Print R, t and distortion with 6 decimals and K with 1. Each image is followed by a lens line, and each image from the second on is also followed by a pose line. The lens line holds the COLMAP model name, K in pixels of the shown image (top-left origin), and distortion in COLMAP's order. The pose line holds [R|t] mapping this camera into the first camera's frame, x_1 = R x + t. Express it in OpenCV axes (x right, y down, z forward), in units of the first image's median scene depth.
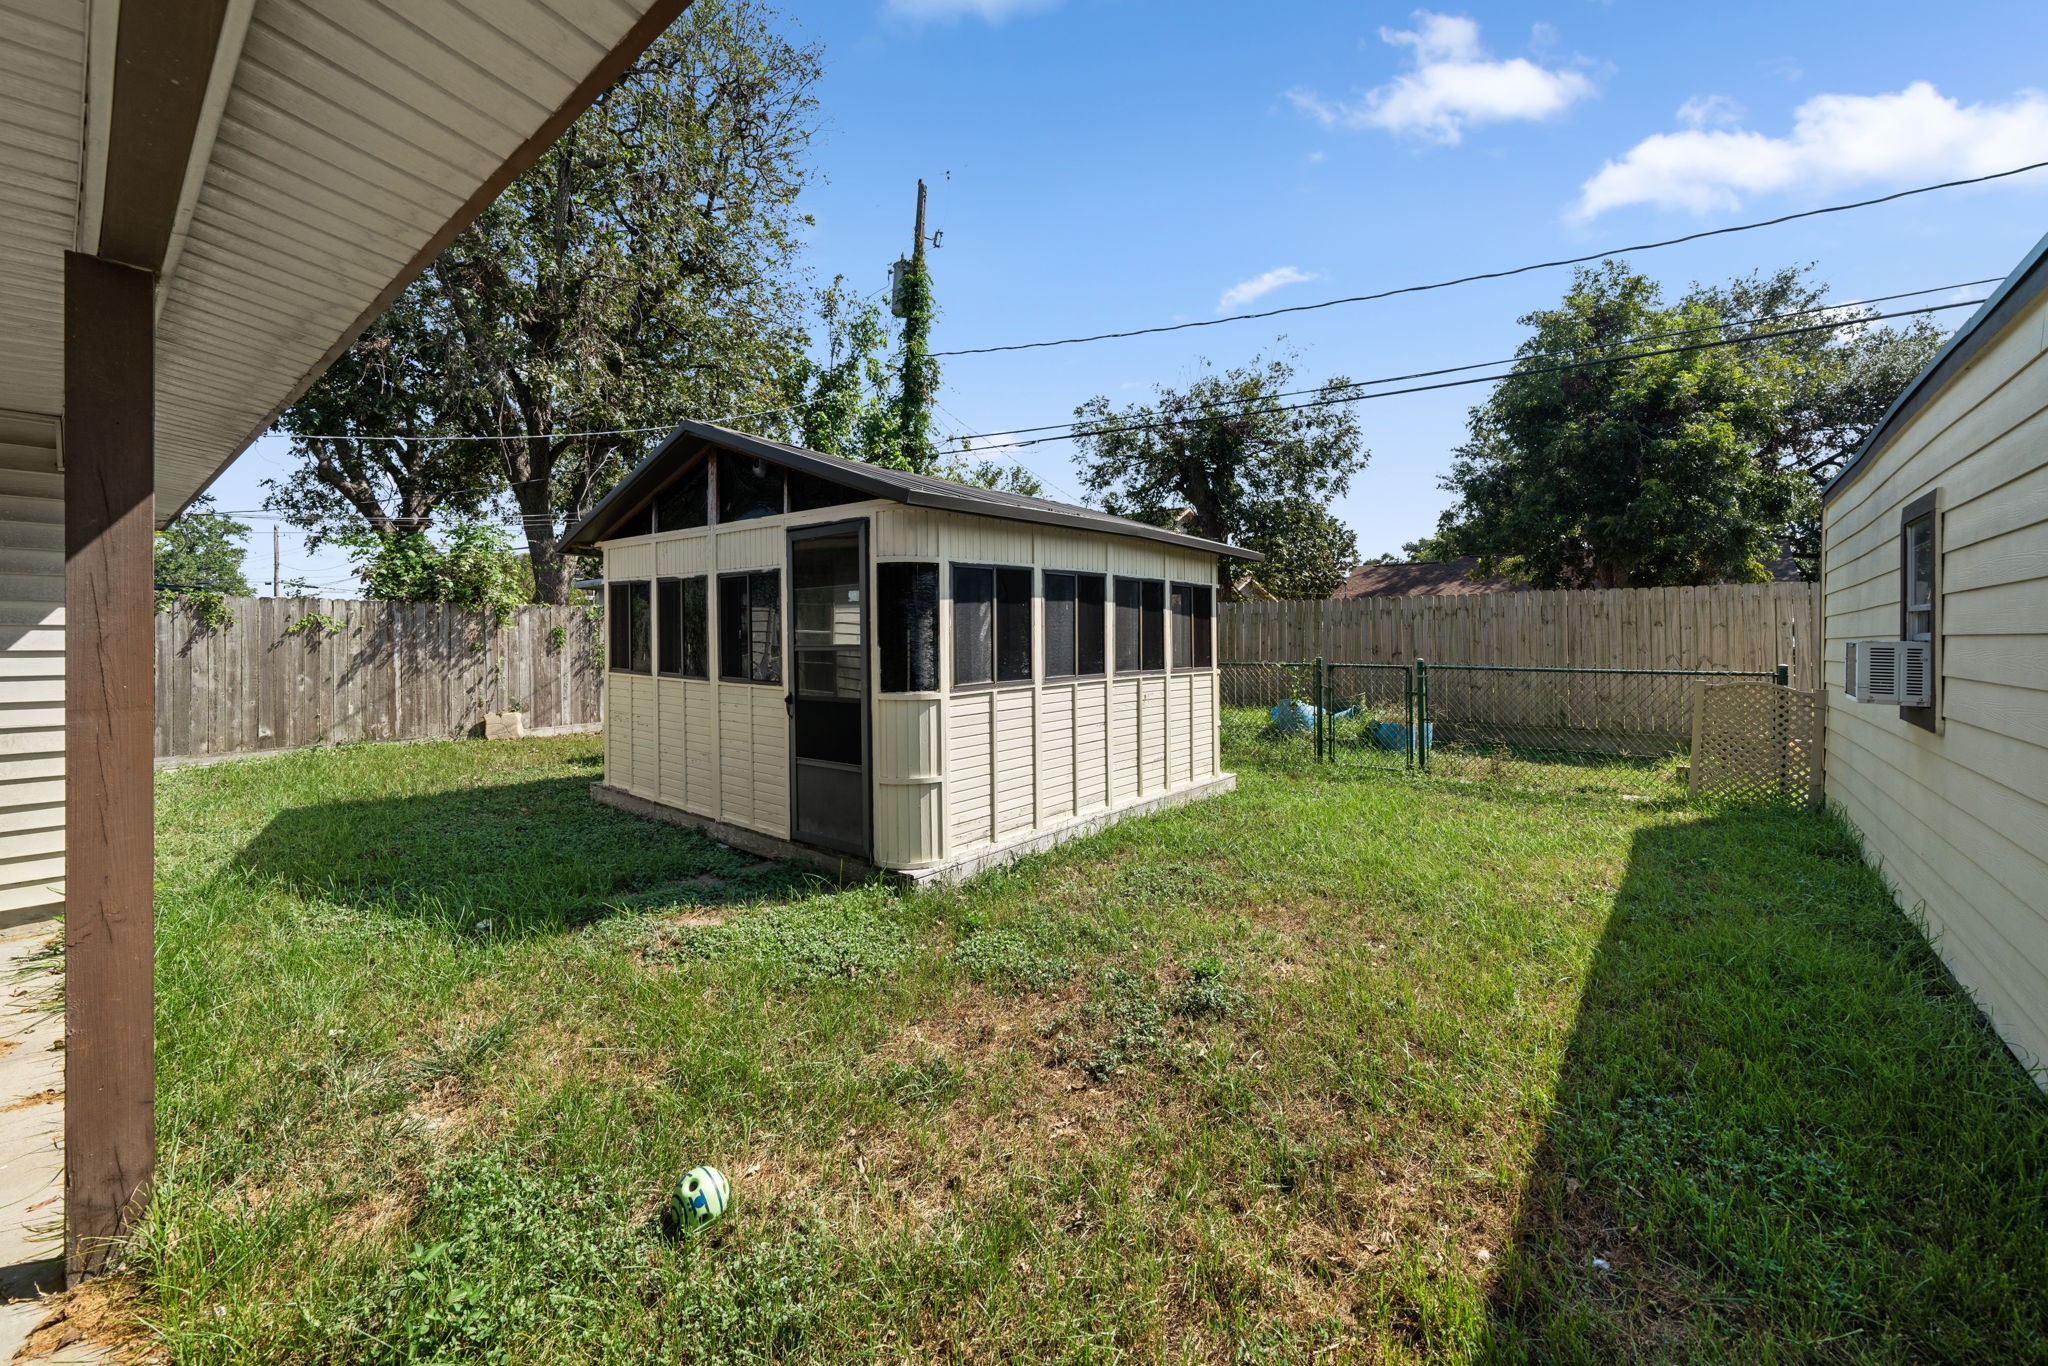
lens RADIAL K [[800.7, 0, 1031.8], [0, 800.7, 643.9], [0, 0, 1]] dist [0.000262, -0.000359]
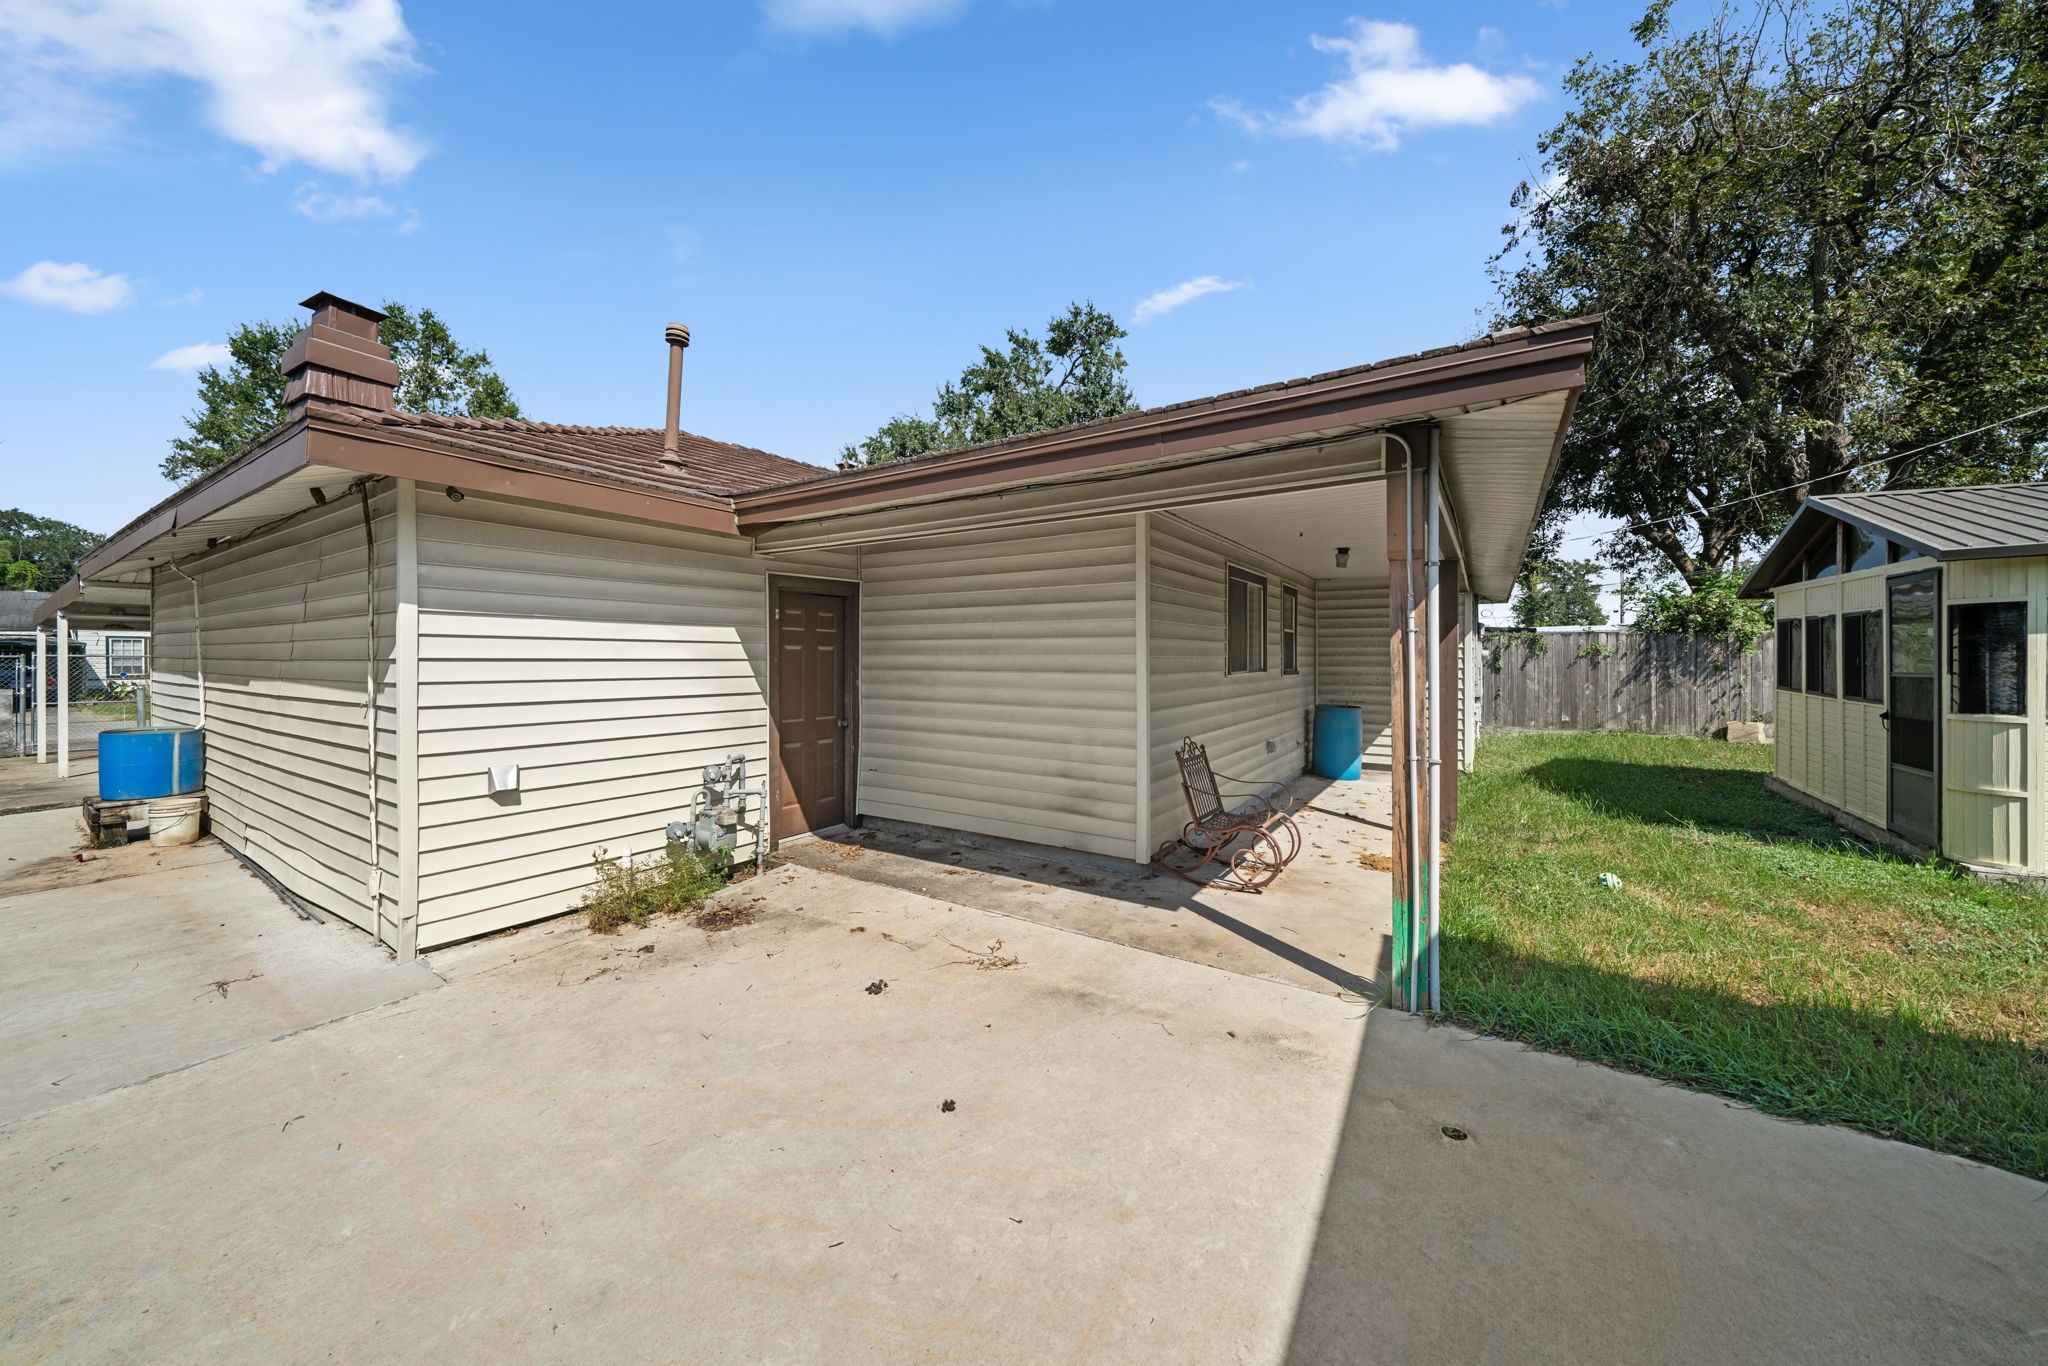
lens RADIAL K [[704.5, 0, 1025.4], [0, 704.5, 660.6], [0, 0, 1]] dist [-0.006442, -0.000004]
pose [[0.106181, 0.006155, -0.994328, 0.439224], [-0.006081, 0.999966, 0.005540, -0.009434], [0.994328, 0.005458, 0.106214, -0.305846]]
